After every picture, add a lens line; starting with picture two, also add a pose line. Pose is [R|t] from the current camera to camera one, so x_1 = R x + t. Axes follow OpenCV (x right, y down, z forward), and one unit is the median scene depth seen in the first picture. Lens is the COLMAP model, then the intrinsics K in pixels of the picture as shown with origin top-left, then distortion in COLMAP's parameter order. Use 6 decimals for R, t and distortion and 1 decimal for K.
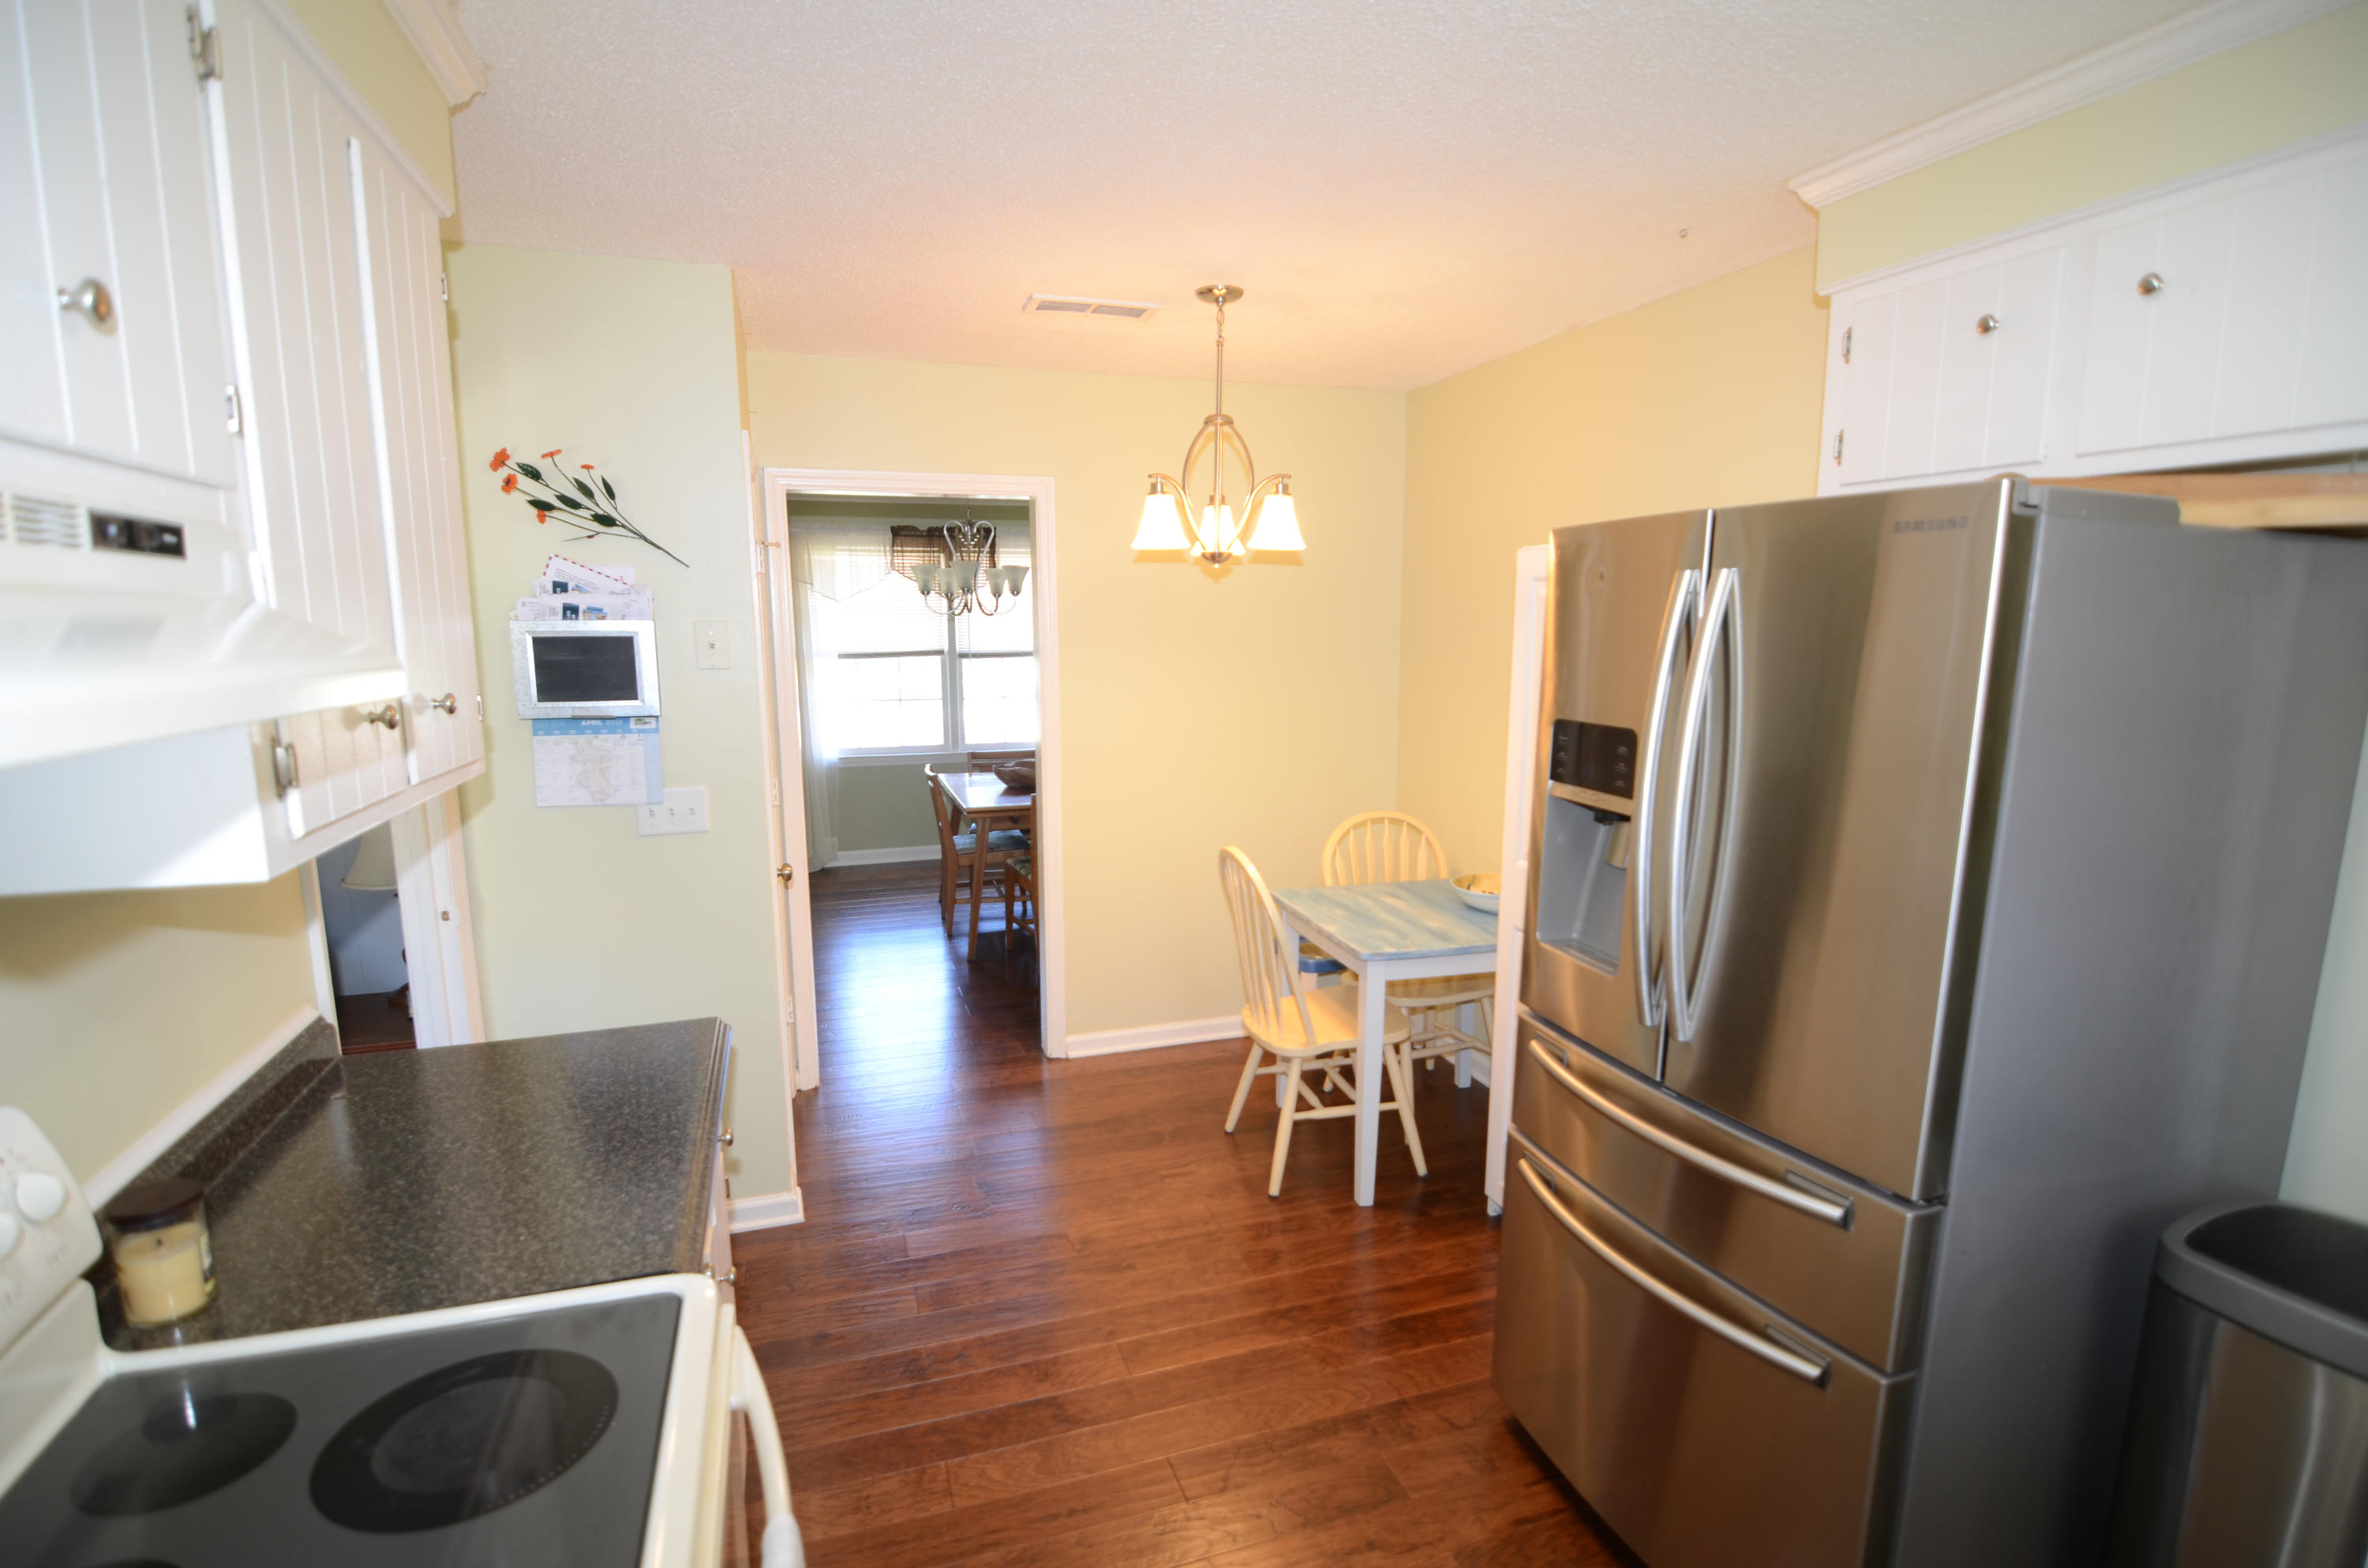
lens RADIAL K [[1140.6, 0, 1172.4], [0, 1140.6, 822.0], [0, 0, 1]] dist [0.001456, -0.012646]
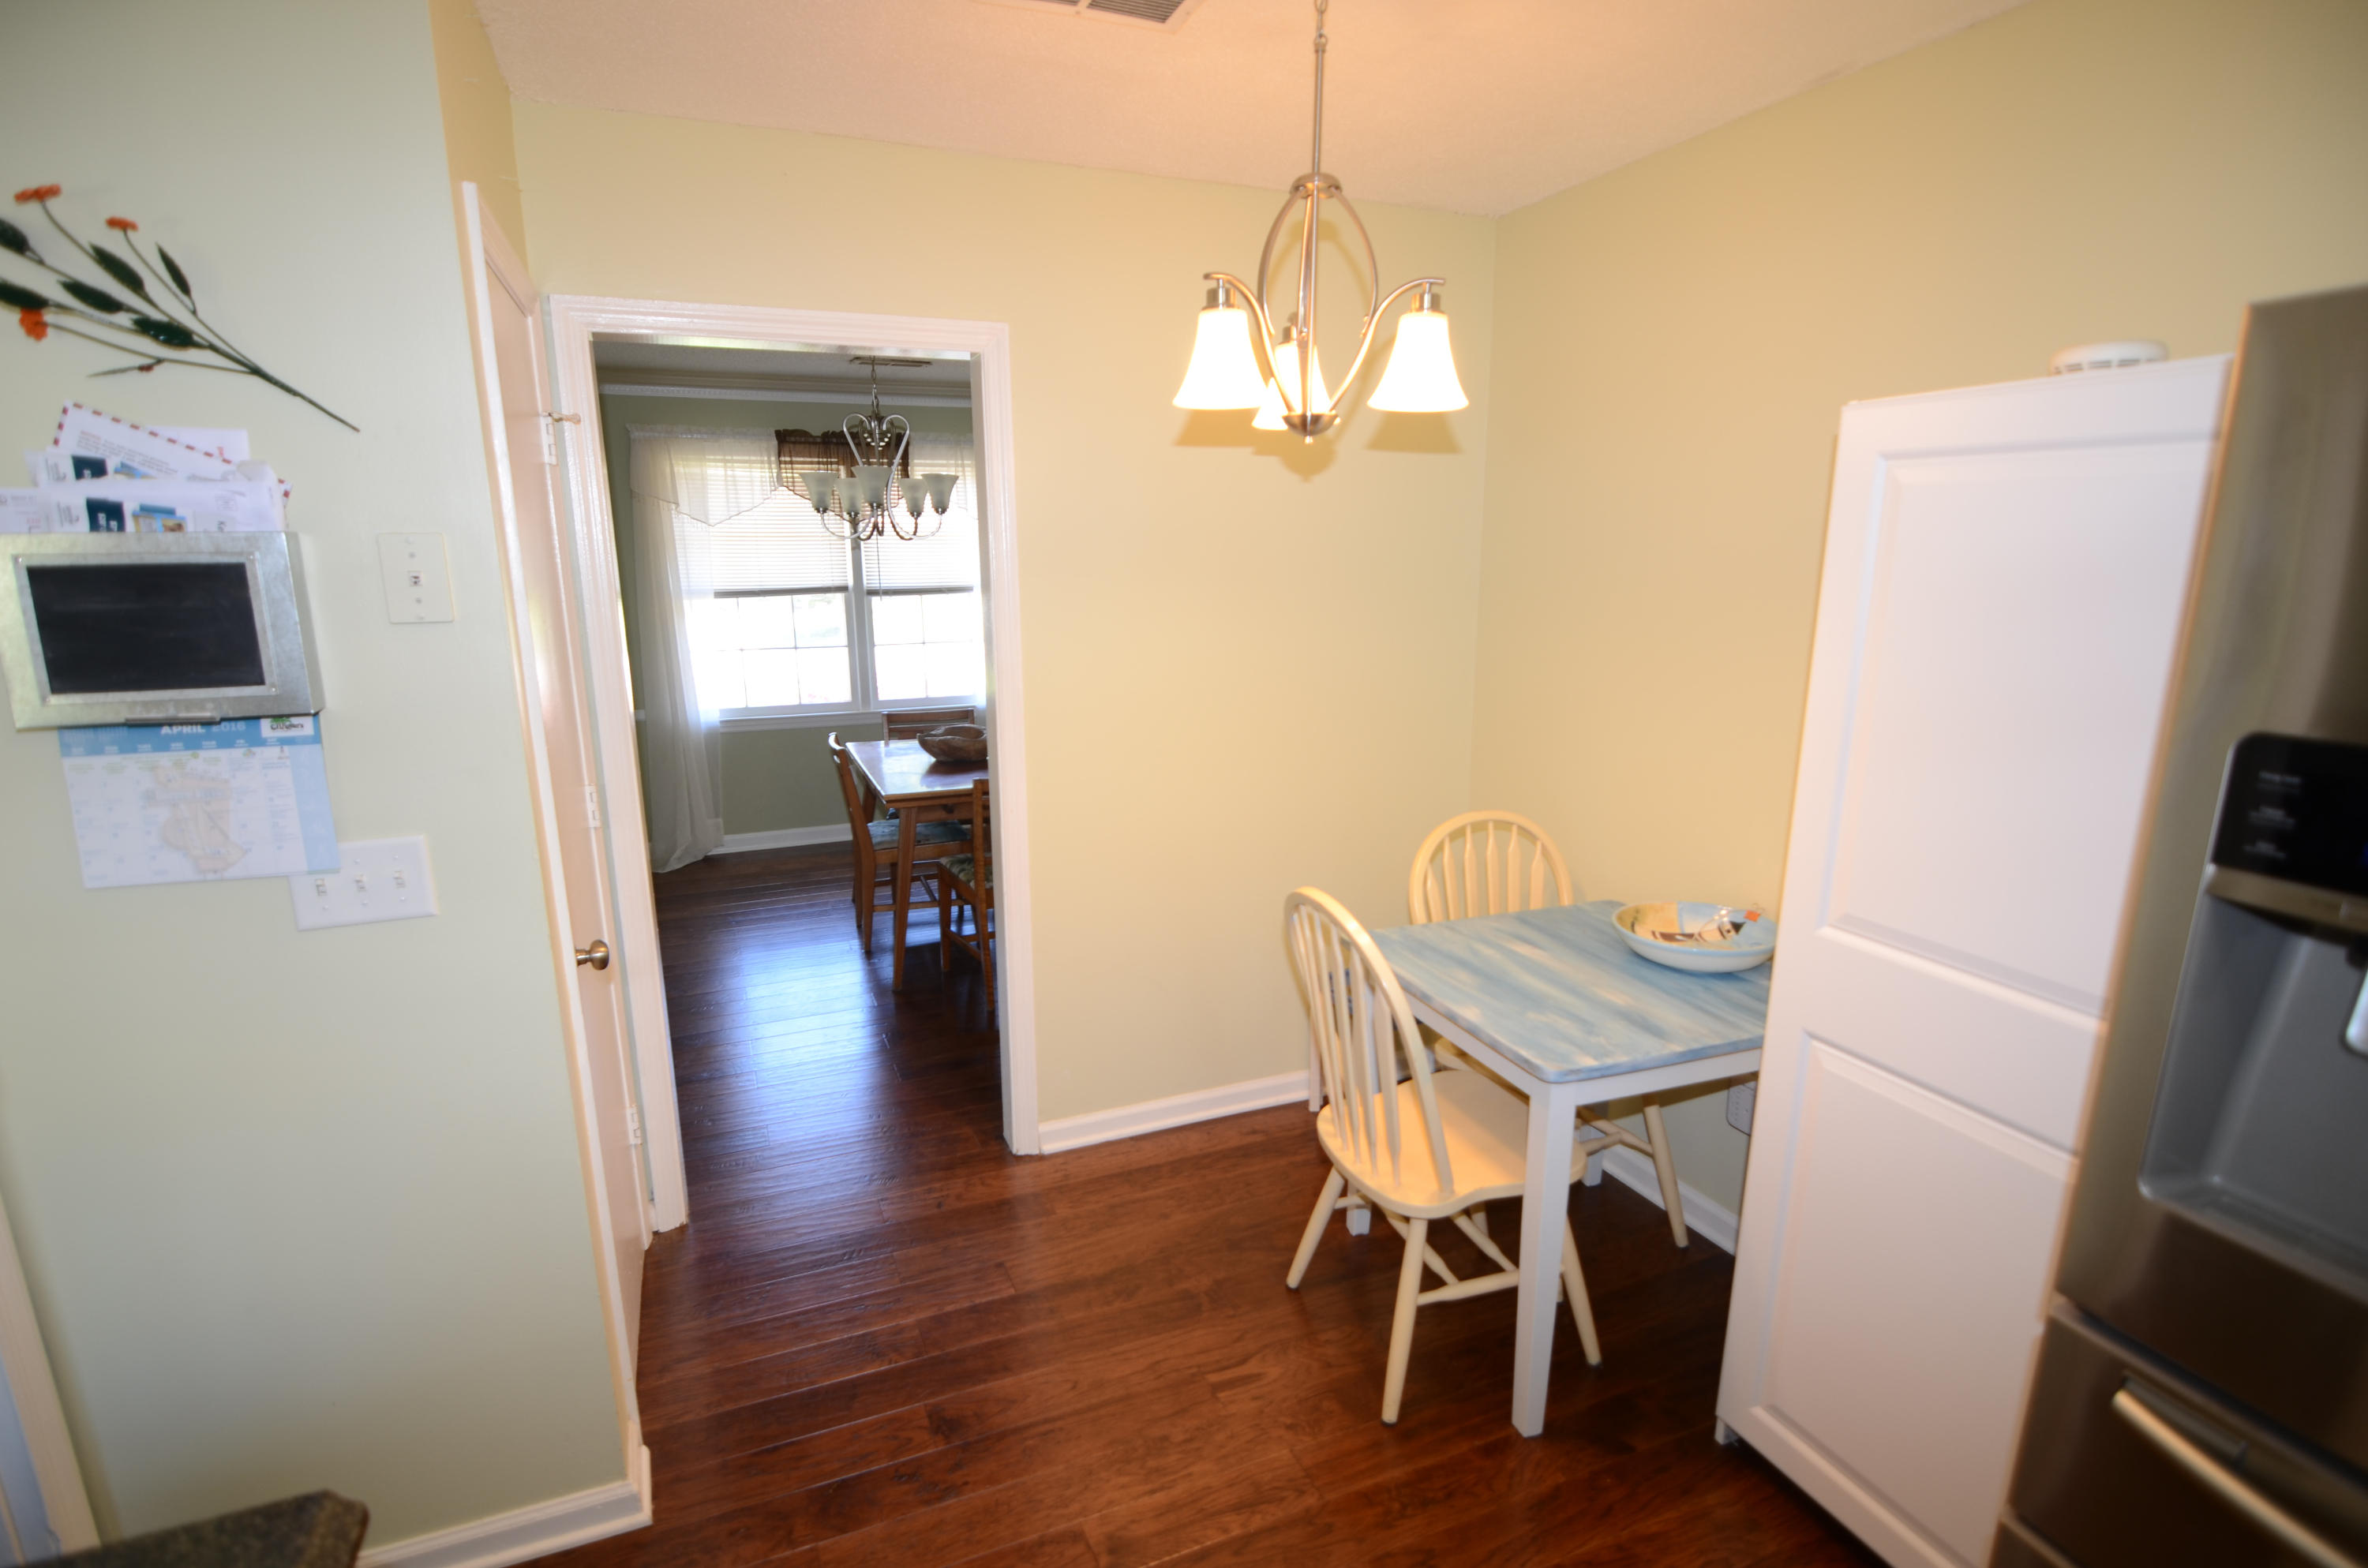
lens RADIAL K [[1140.6, 0, 1172.4], [0, 1140.6, 822.0], [0, 0, 1]] dist [0.001456, -0.012646]
pose [[0.997037, -0.021653, 0.073806, -0.067254], [0.017514, 0.998262, 0.056276, -0.048997], [-0.074897, -0.054816, 0.995684, 0.328533]]
